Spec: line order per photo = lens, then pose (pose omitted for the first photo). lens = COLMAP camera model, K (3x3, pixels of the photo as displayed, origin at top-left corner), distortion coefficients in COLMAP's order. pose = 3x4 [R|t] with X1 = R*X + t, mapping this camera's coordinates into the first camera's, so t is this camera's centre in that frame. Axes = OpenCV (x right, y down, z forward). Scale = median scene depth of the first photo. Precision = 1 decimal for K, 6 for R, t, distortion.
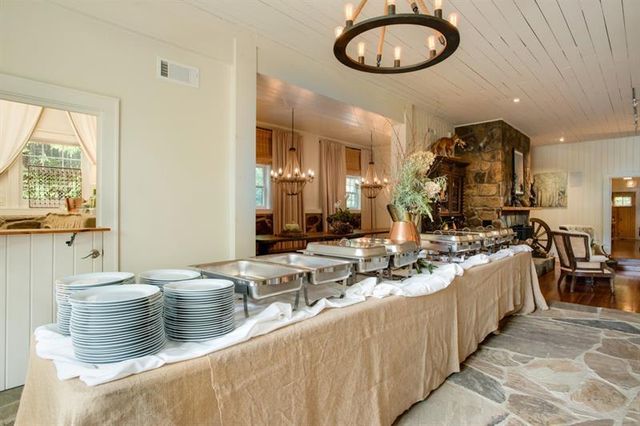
lens RADIAL K [[349.7, 0, 320.5], [0, 349.7, 209.4], [0, 0, 1]] dist [-0.022118, -0.000001]
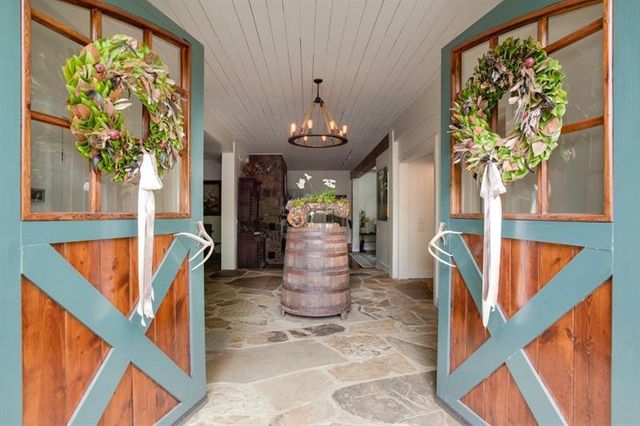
lens RADIAL K [[349.7, 0, 308.3], [0, 349.7, 207.7], [0, 0, 1]] dist [-0.022118, -0.000001]
pose [[0.725570, 0.009848, 0.688078, -0.399946], [-0.002175, 0.999925, -0.012018, -0.015070], [-0.688145, 0.007224, 0.725537, -0.144802]]
